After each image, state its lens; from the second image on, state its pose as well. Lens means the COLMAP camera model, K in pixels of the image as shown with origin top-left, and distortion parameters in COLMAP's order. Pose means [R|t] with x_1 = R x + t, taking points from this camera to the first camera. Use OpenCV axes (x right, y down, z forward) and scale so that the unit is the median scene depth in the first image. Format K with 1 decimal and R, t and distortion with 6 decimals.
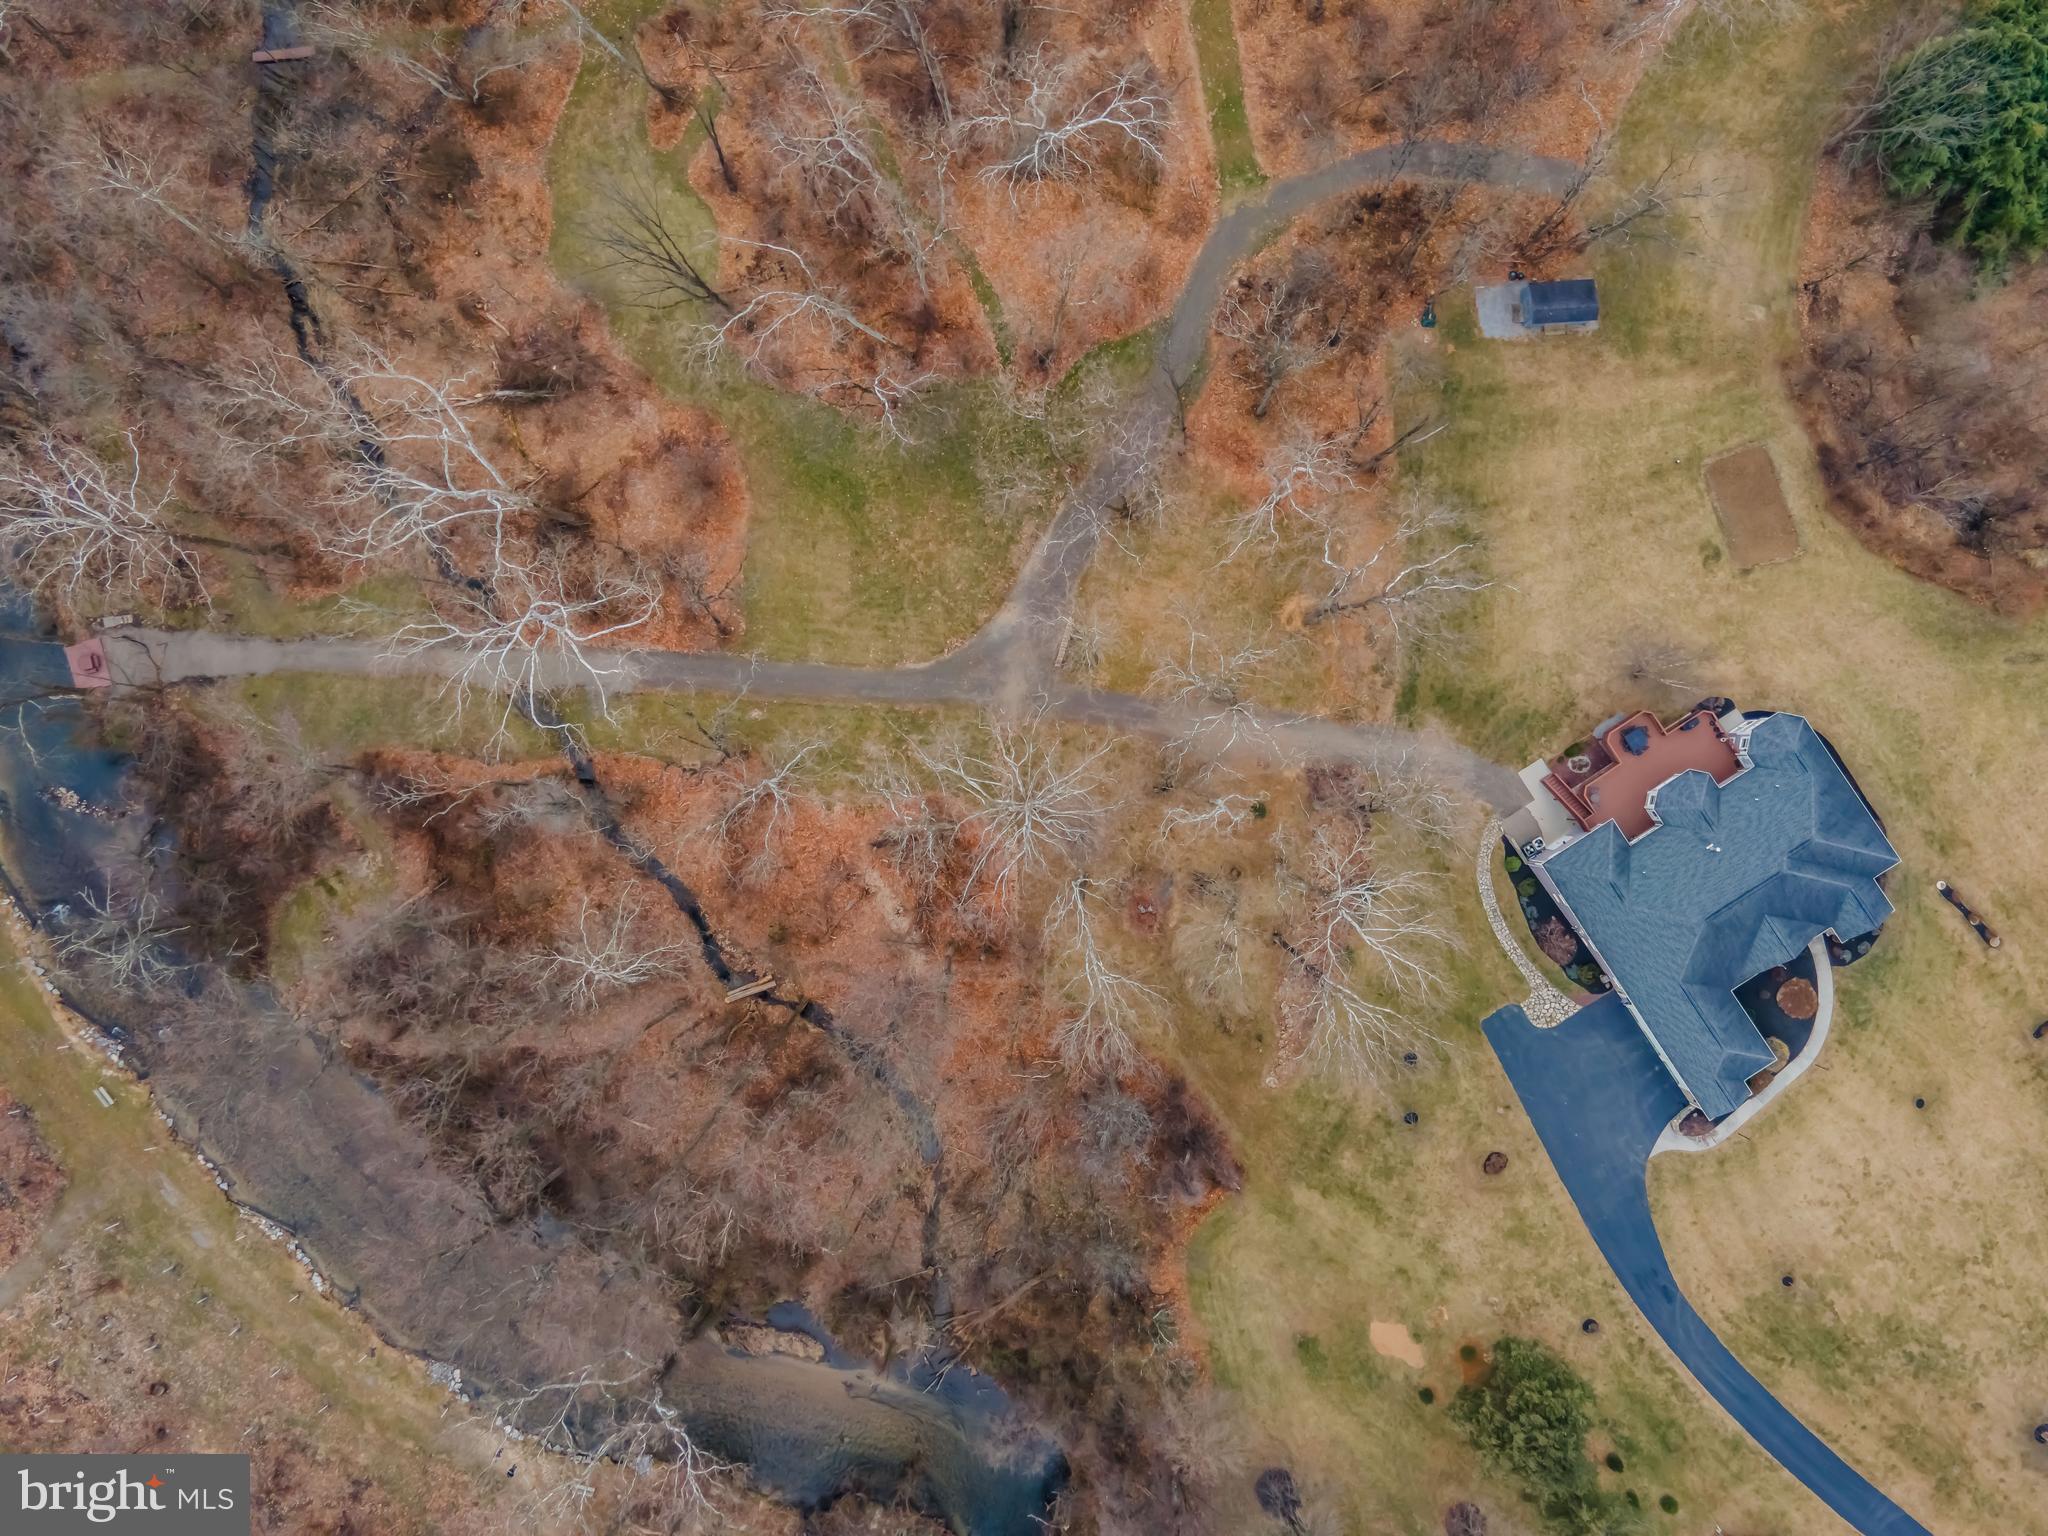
lens RADIAL K [[1494.6, 0, 1024.0], [0, 1494.6, 768.0], [0, 0, 1]] dist [0.006095, 0.062853]
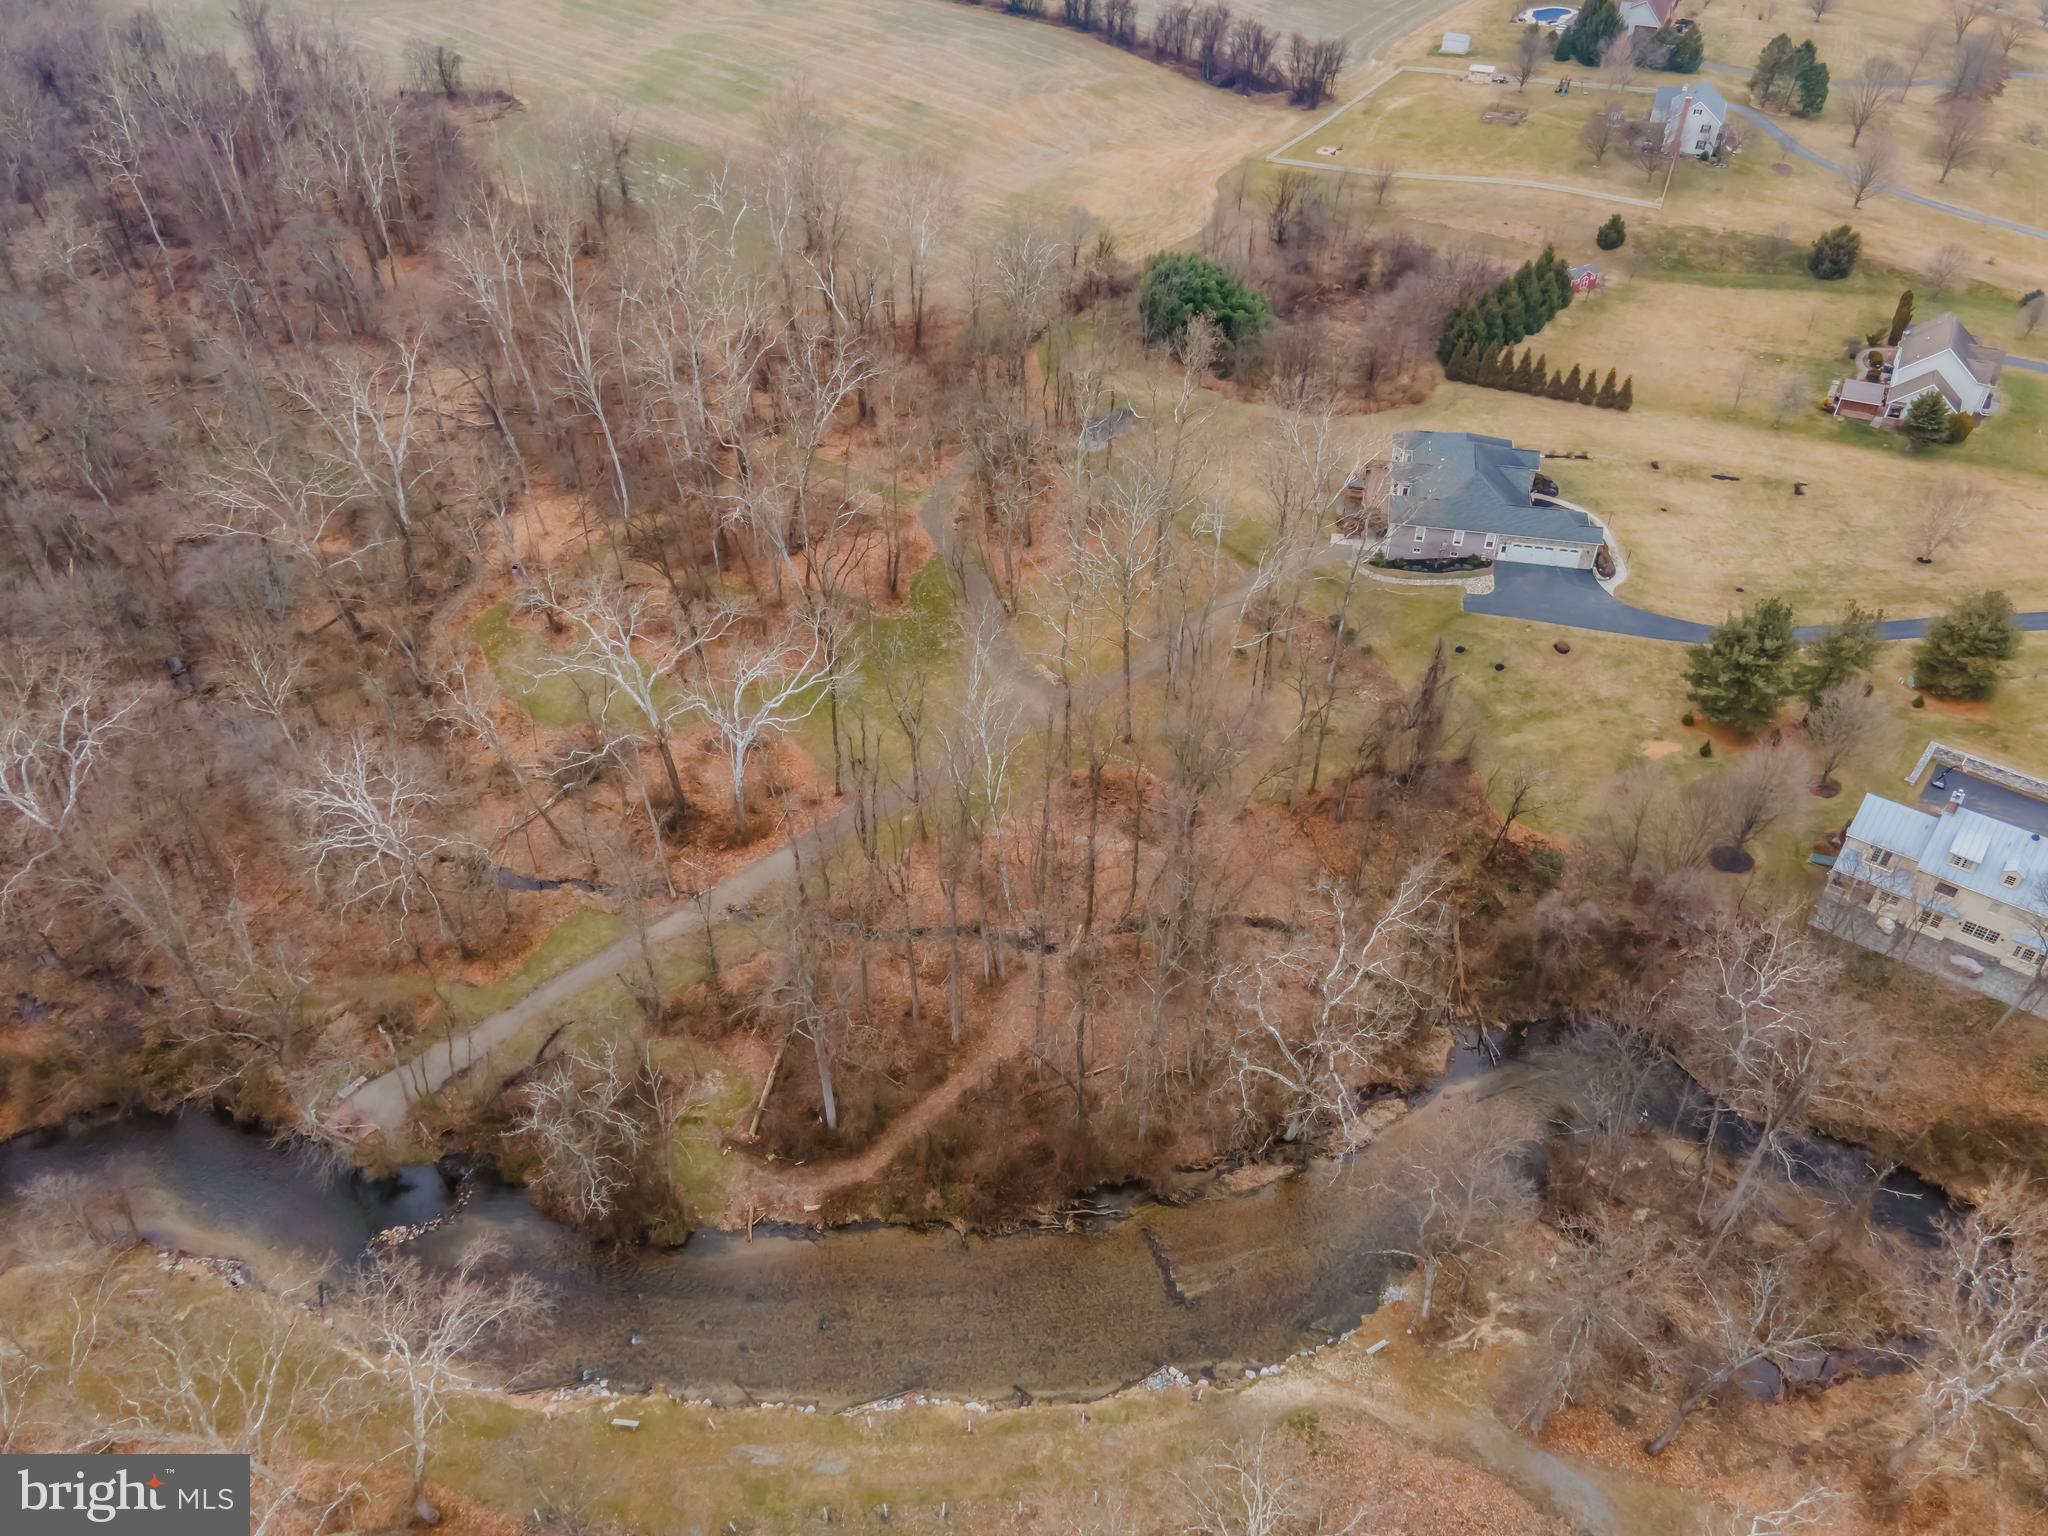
lens RADIAL K [[1494.6, 0, 1024.0], [0, 1494.6, 768.0], [0, 0, 1]] dist [0.006095, 0.062853]
pose [[0.701995, -0.453791, 0.548887, -0.735870], [0.712083, 0.460035, -0.530382, 0.628230], [-0.011824, 0.763179, 0.646079, 0.216952]]
